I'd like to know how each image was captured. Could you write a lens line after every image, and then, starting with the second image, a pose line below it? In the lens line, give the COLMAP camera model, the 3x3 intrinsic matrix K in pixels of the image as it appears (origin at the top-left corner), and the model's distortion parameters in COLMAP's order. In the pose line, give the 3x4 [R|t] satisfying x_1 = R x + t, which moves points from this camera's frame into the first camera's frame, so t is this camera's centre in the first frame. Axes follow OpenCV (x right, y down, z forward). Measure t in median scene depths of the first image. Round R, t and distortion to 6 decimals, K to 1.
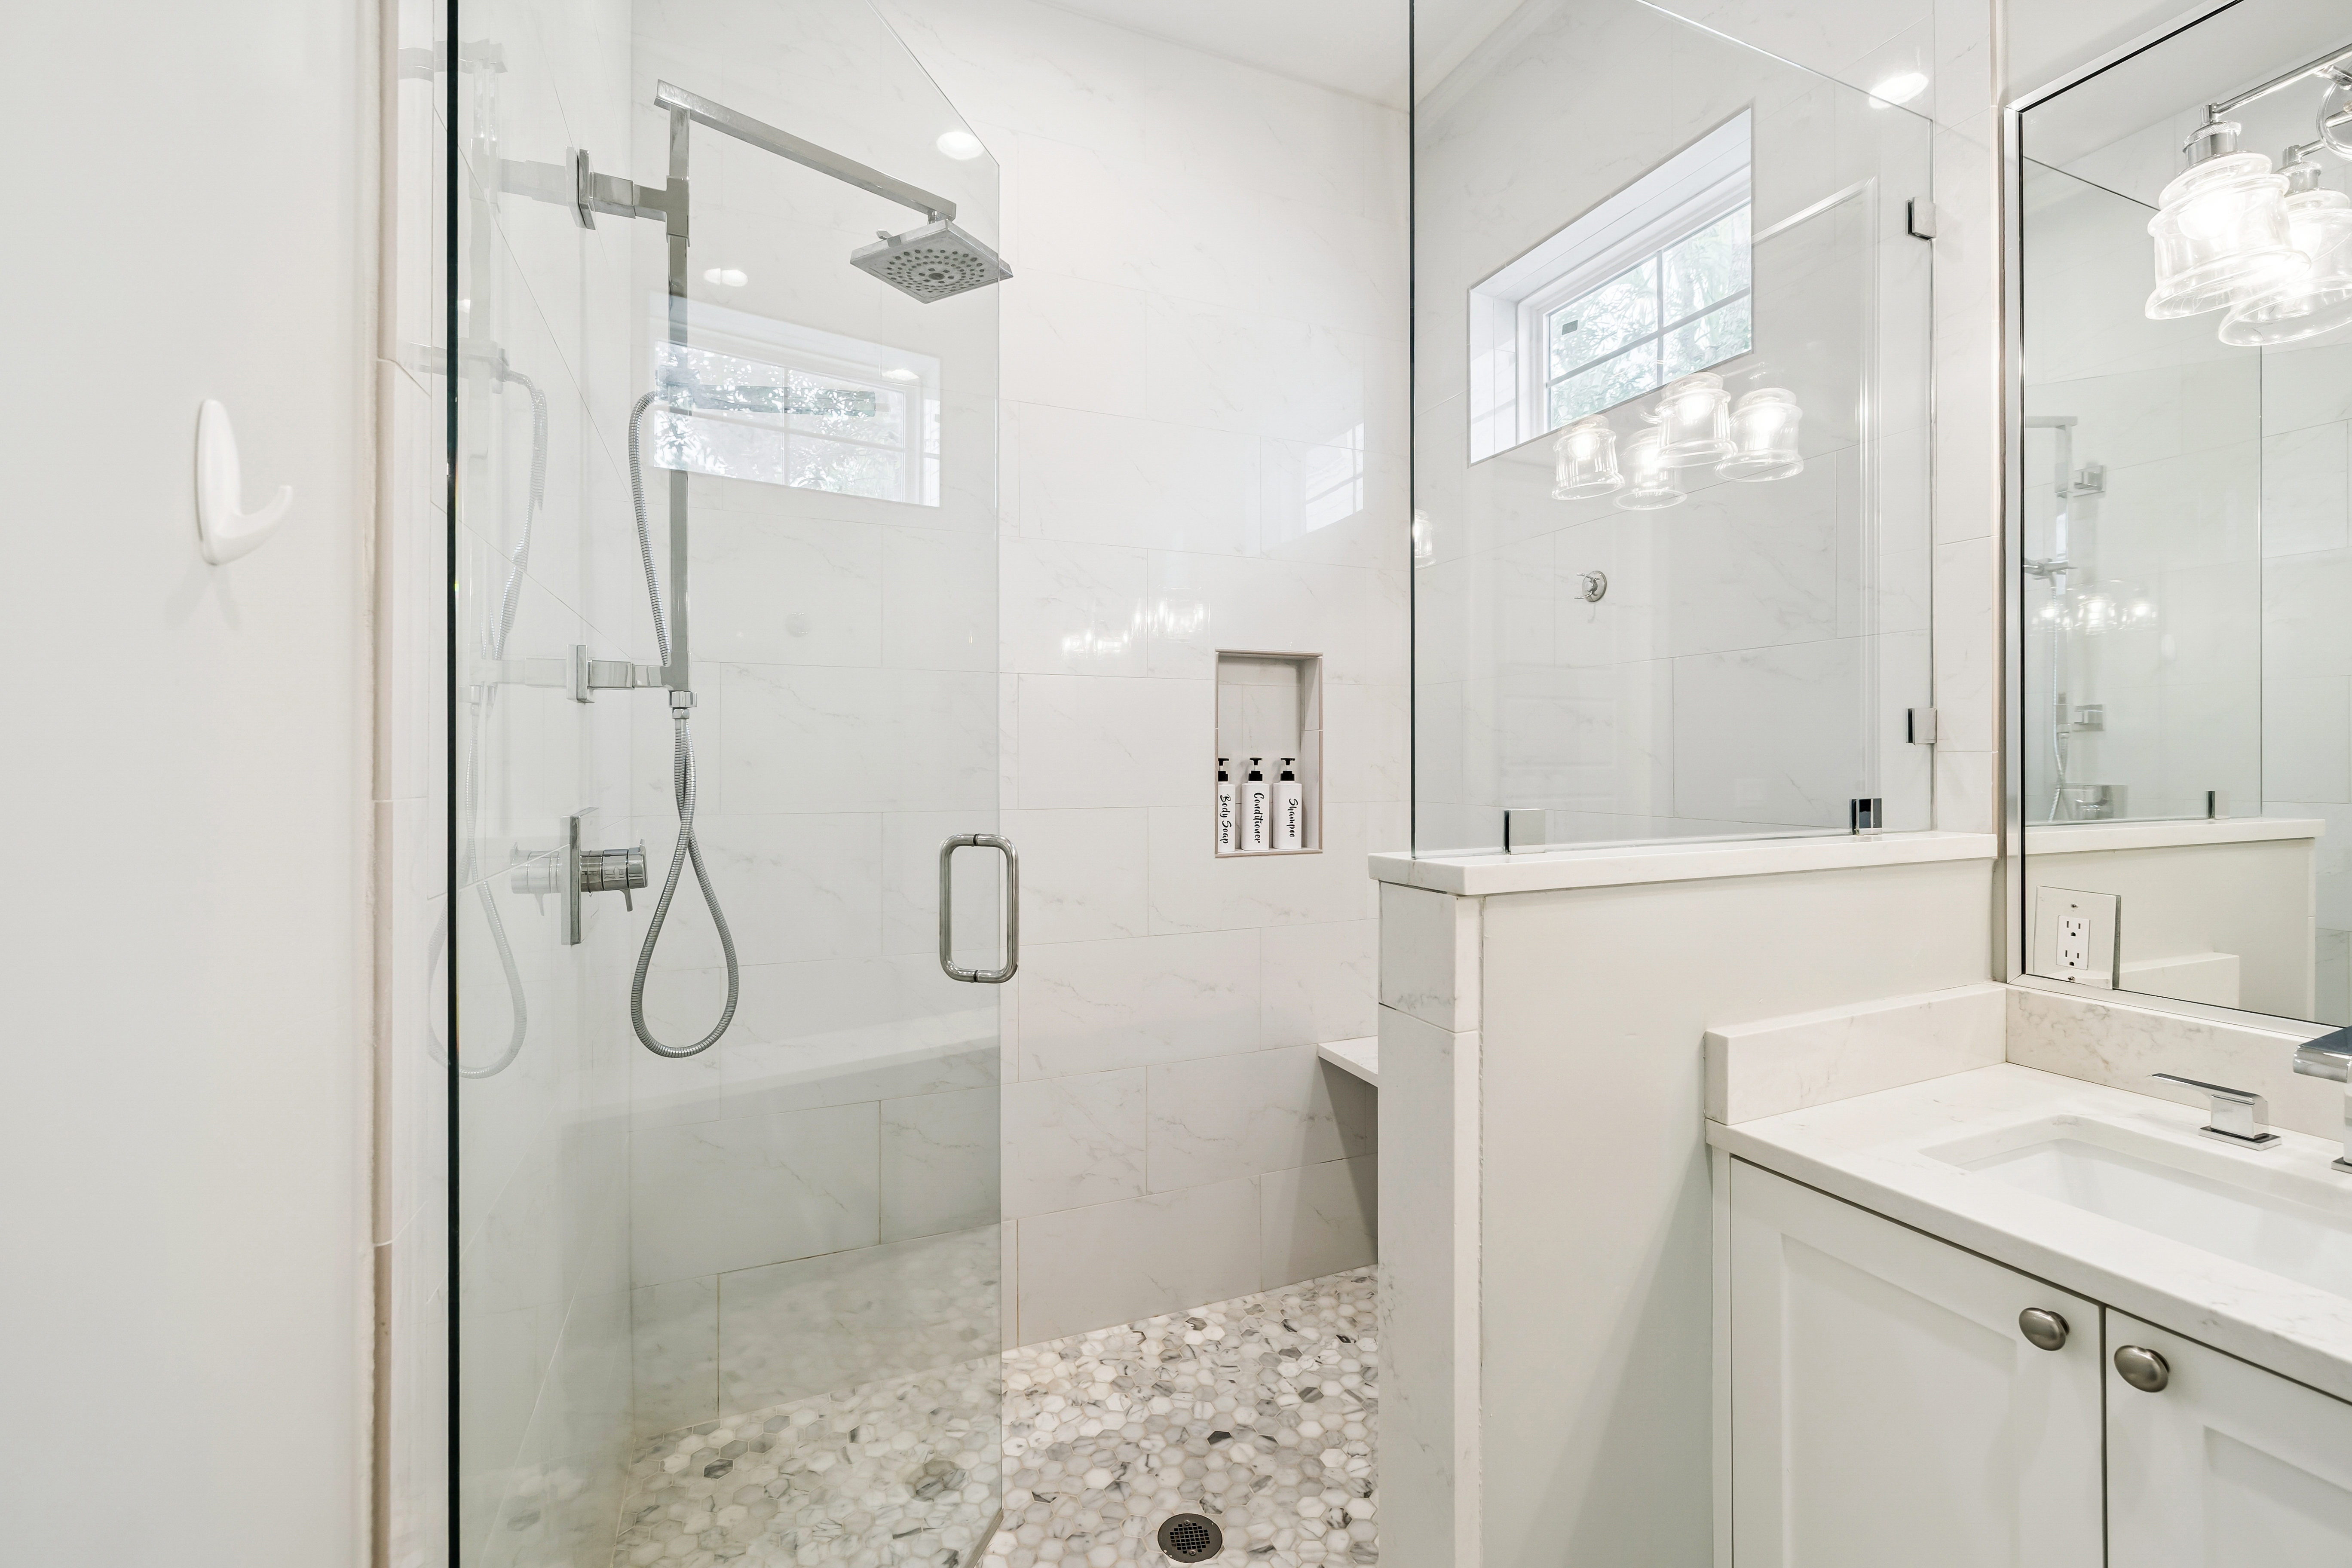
lens RADIAL K [[991.0, 0, 1177.9], [0, 991.0, 761.8], [0, 0, 1]] dist [0.000272, -0.000402]
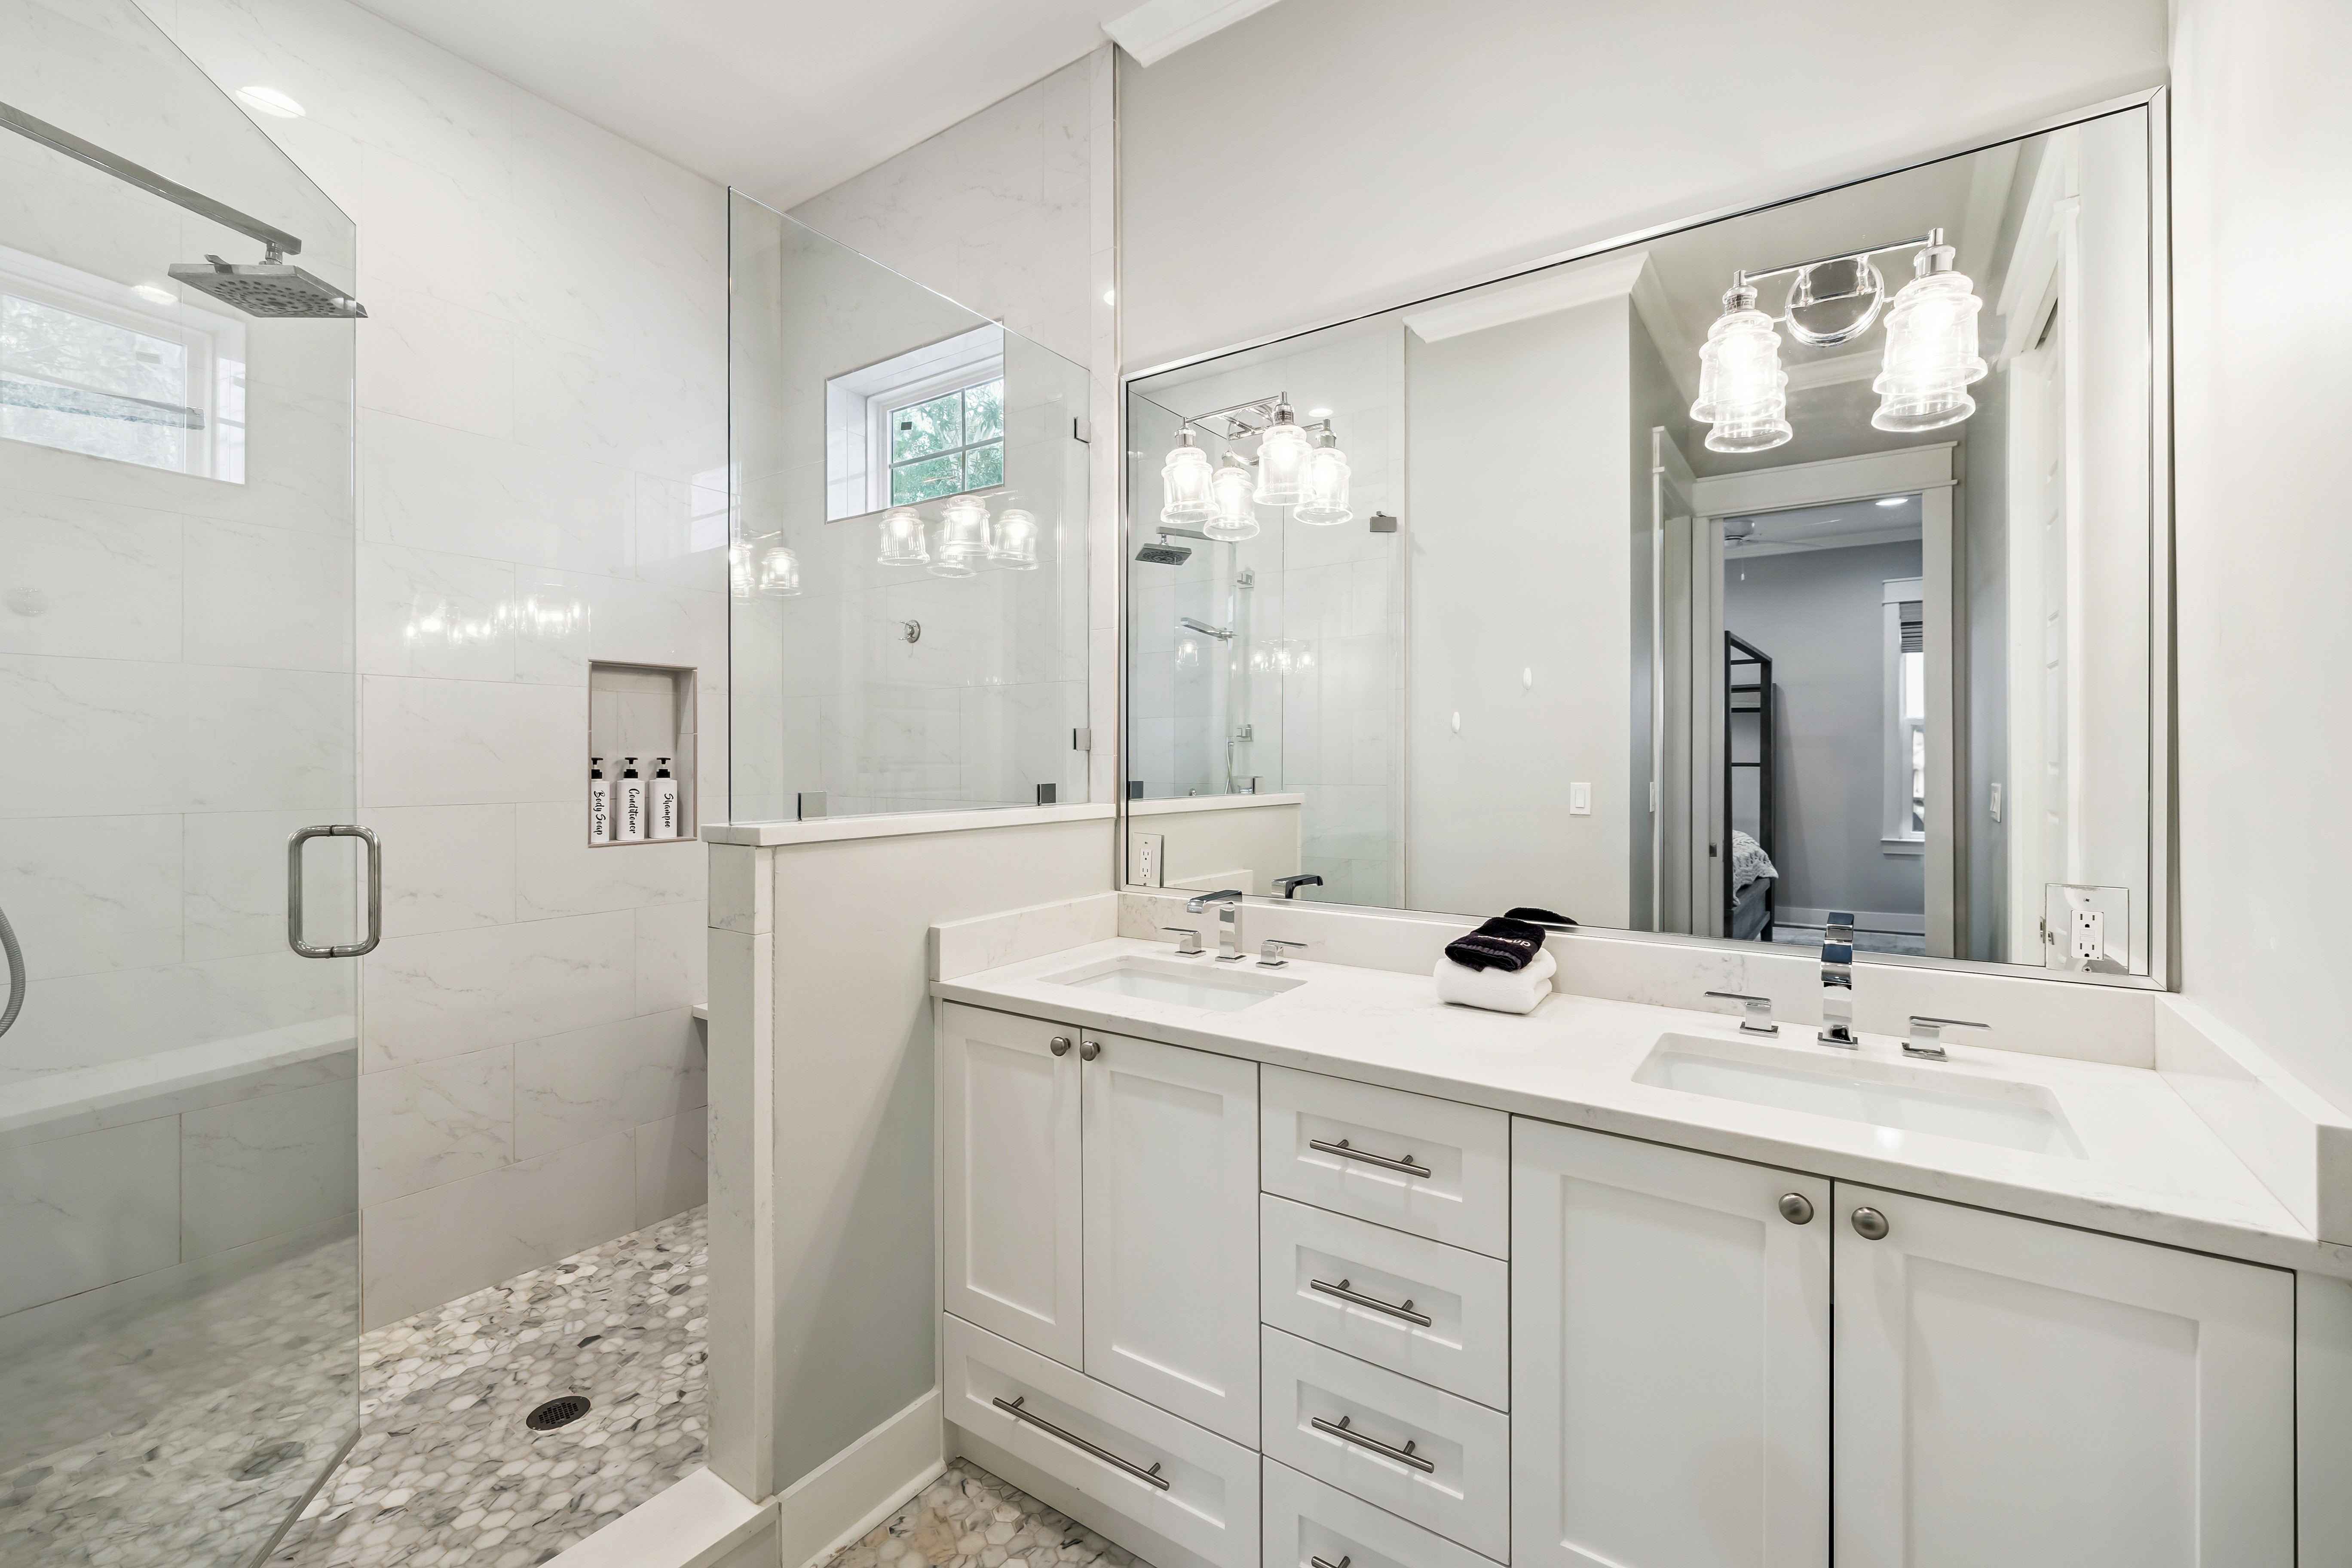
lens RADIAL K [[991.0, 0, 1177.9], [0, 991.0, 761.8], [0, 0, 1]] dist [0.000272, -0.000402]
pose [[0.846895, -0.000282, 0.531760, 0.008009], [0.000220, 1.000000, 0.000179, 0.000866], [-0.531760, -0.000035, 0.846895, -0.340982]]
